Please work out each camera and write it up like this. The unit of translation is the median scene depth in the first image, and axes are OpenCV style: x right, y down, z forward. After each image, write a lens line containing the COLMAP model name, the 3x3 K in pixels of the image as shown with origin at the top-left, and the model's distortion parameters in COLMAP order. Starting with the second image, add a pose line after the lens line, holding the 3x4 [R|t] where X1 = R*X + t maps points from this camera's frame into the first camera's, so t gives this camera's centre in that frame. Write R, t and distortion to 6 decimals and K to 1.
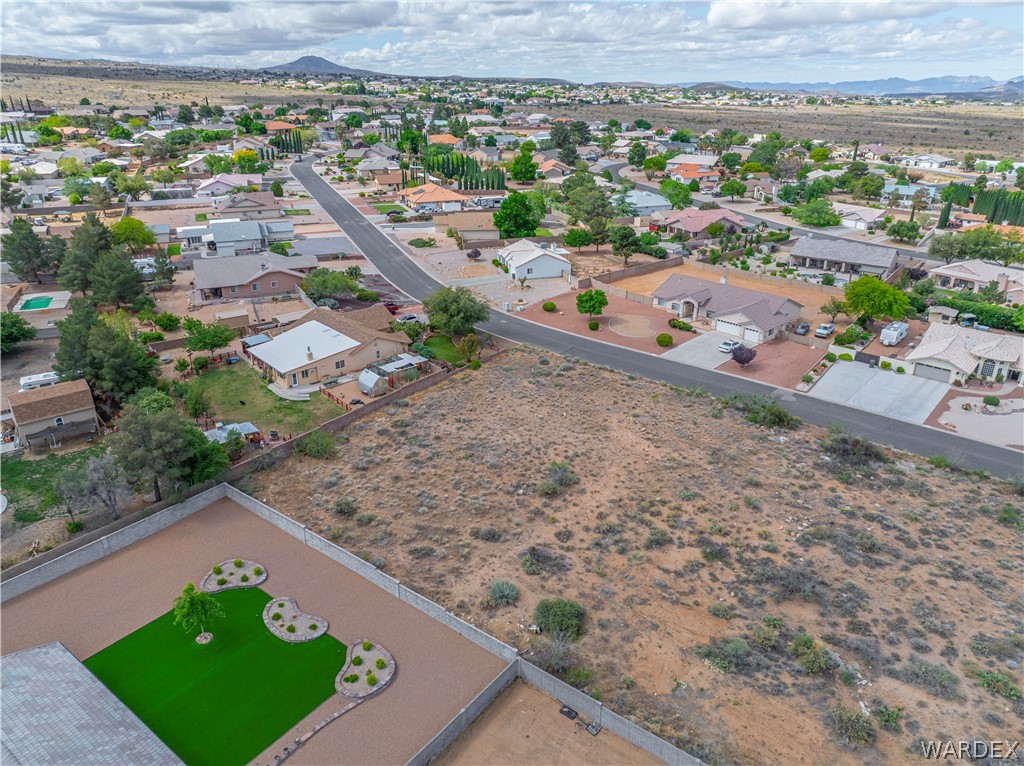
lens RADIAL K [[716.5, 0, 518.7], [0, 716.5, 384.6], [0, 0, 1]] dist [-0.025822, 0.017174]
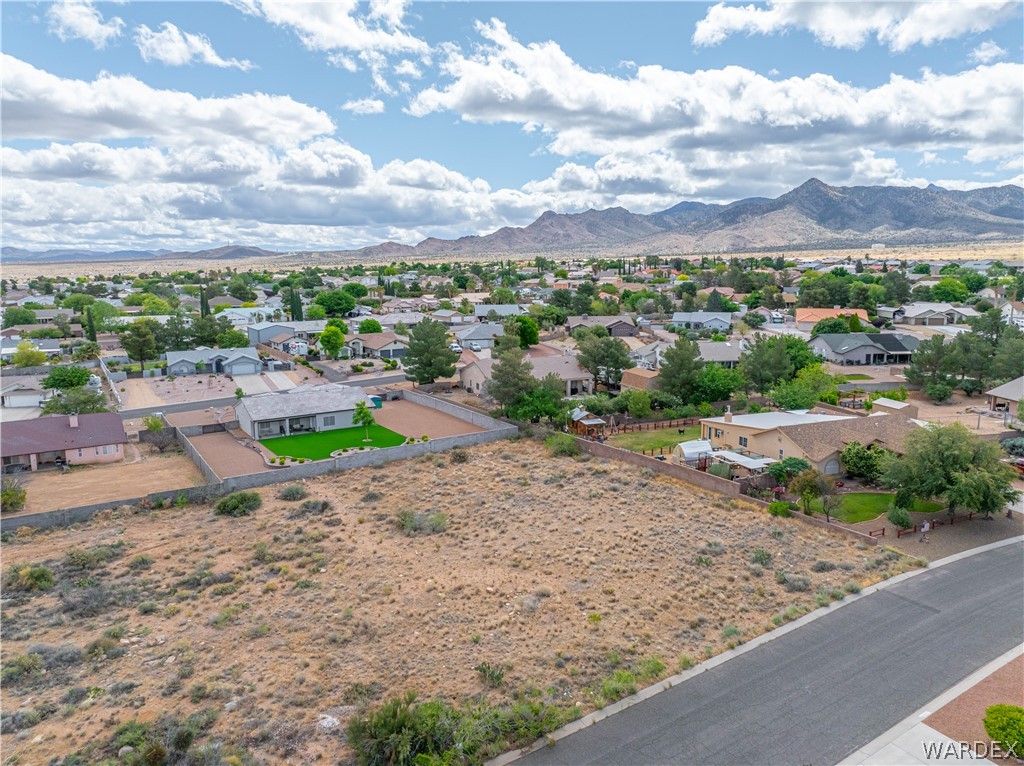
lens RADIAL K [[716.5, 0, 515.1], [0, 716.5, 377.5], [0, 0, 1]] dist [-0.025822, 0.017174]
pose [[-0.336211, 0.143005, -0.930866, 0.619655], [-0.368387, 0.889683, 0.269733, -0.229349], [0.866749, 0.433606, -0.246440, 0.992810]]
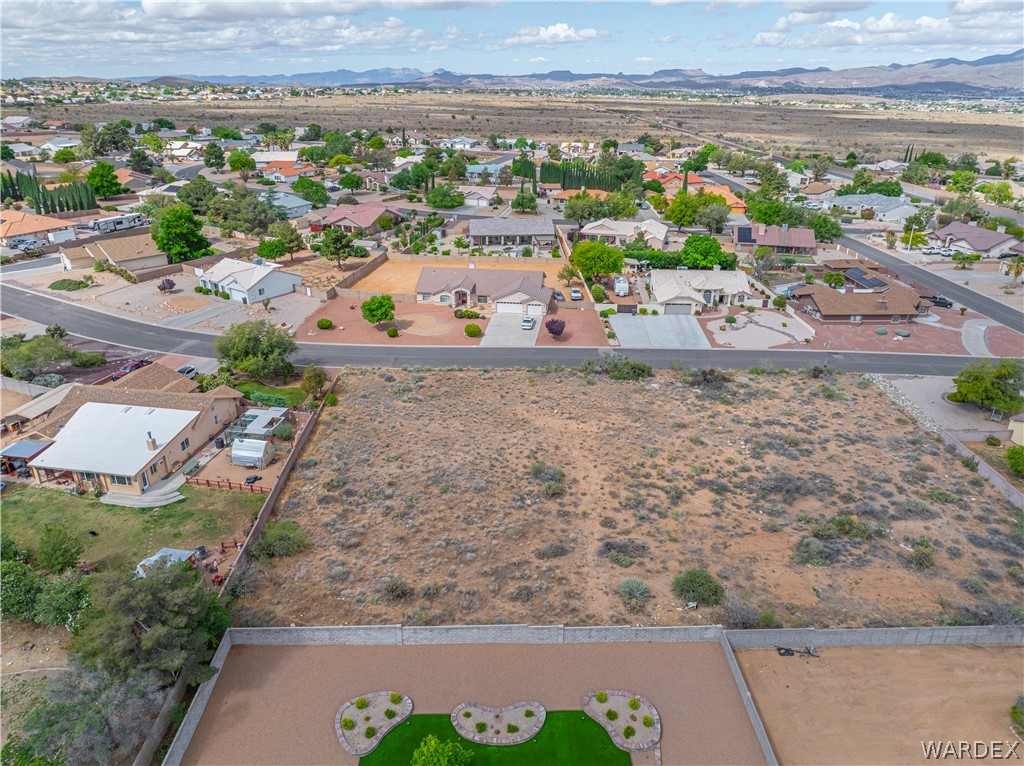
lens RADIAL K [[716.5, 0, 517.8], [0, 716.5, 381.3], [0, 0, 1]] dist [-0.025822, 0.017174]
pose [[0.779798, -0.248944, 0.574406, -0.416501], [0.246218, 0.965550, 0.084205, -0.074168], [-0.575580, 0.075766, 0.814228, 0.165967]]
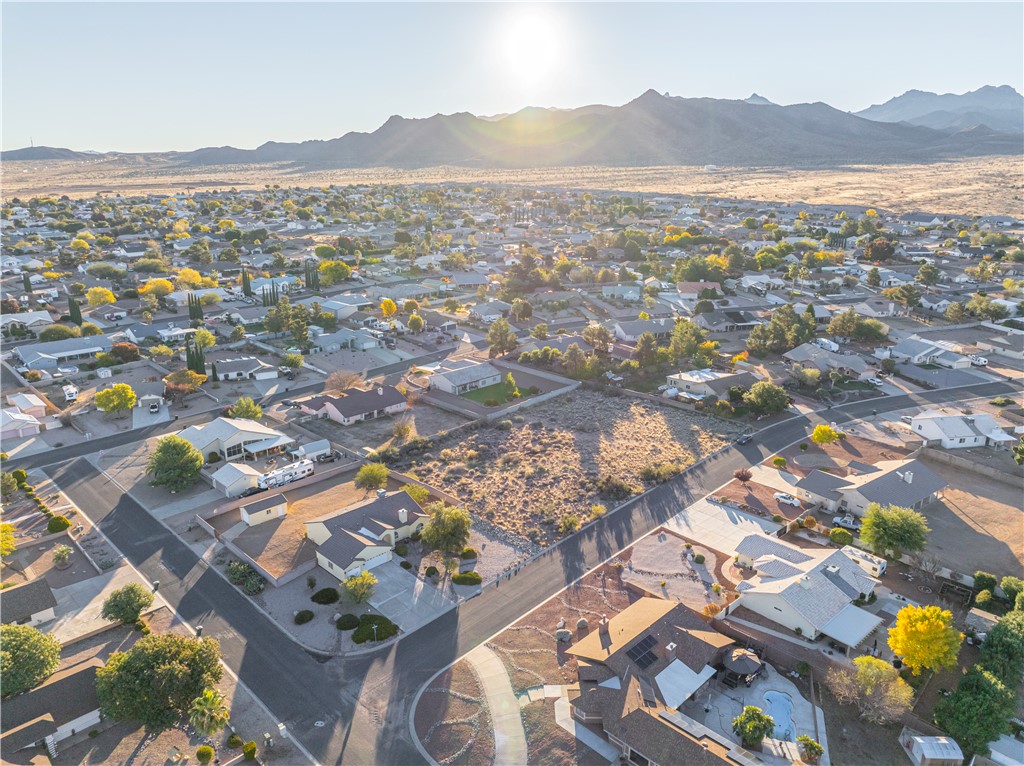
lens RADIAL K [[716.5, 0, 517.2], [0, 716.5, 374.2], [0, 0, 1]] dist [-0.025822, 0.017174]
pose [[-0.124993, 0.270780, -0.954492, 1.767426], [-0.397430, 0.867816, 0.298236, -0.483335], [0.909080, 0.416621, -0.000854, 0.588983]]
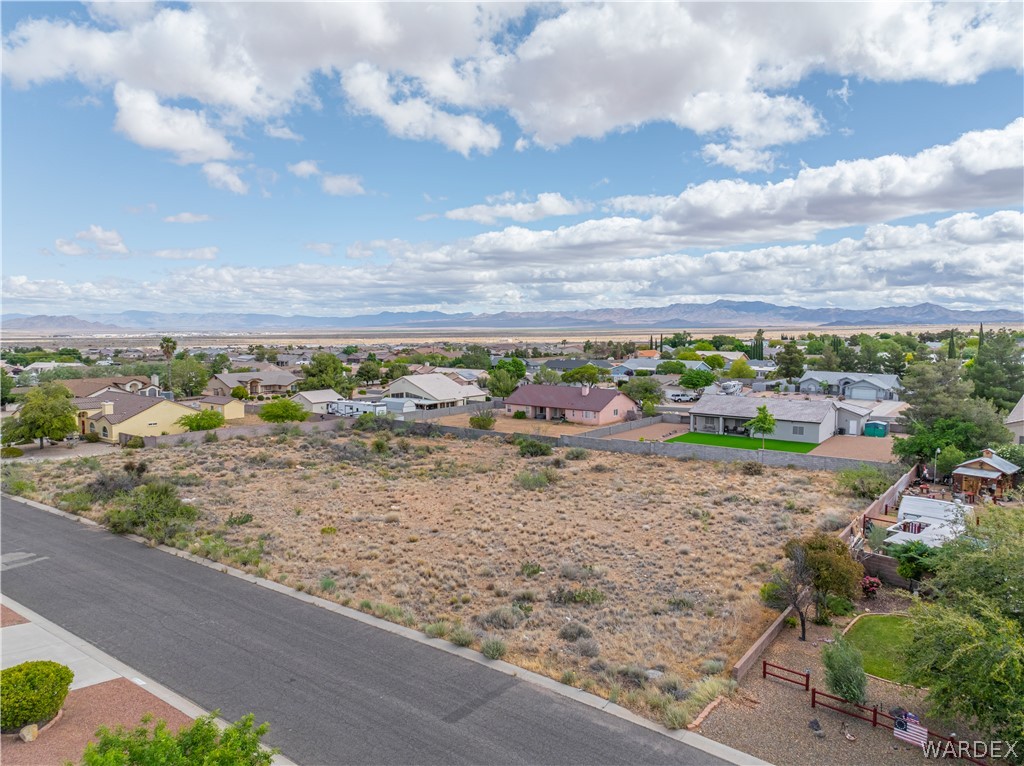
lens RADIAL K [[716.5, 0, 515.2], [0, 716.5, 385.0], [0, 0, 1]] dist [-0.025822, 0.017174]
pose [[-0.999841, -0.009982, -0.014766, 0.073981], [-0.015730, 0.883775, 0.467647, -0.290331], [0.008382, 0.467805, -0.883792, 1.365074]]
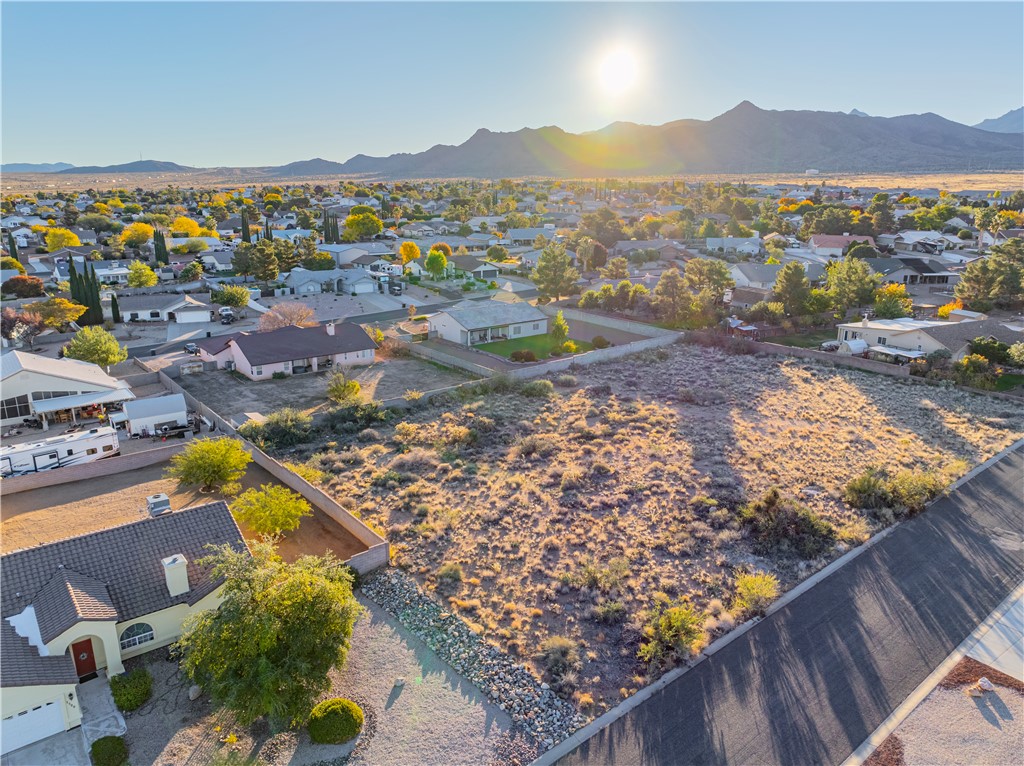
lens RADIAL K [[716.5, 0, 516.7], [0, 716.5, 376.9], [0, 0, 1]] dist [-0.025822, 0.017174]
pose [[-0.240340, 0.244655, -0.939351, 0.955343], [-0.391003, 0.861334, 0.324376, -0.120699], [0.888456, 0.445250, -0.111352, 0.687929]]
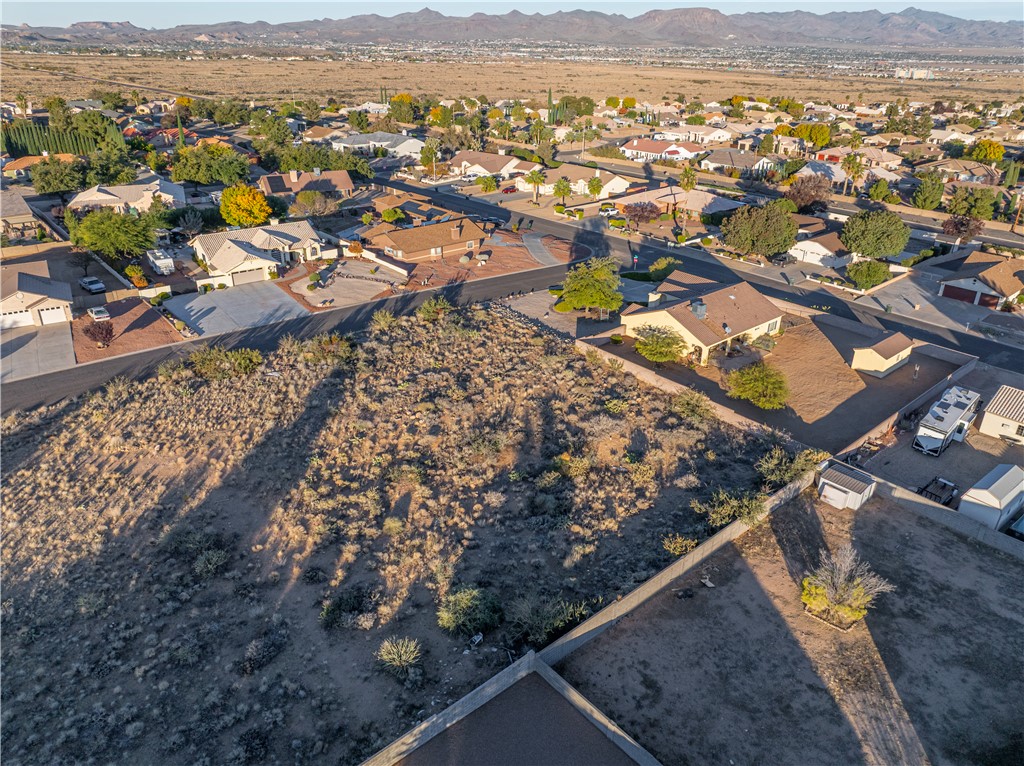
lens RADIAL K [[716.5, 0, 516.9], [0, 716.5, 380.1], [0, 0, 1]] dist [-0.025822, 0.017174]
pose [[0.206289, -0.428149, 0.879848, -0.327199], [0.371946, 0.866004, 0.334206, -0.094118], [-0.905042, 0.258313, 0.337896, 0.373254]]
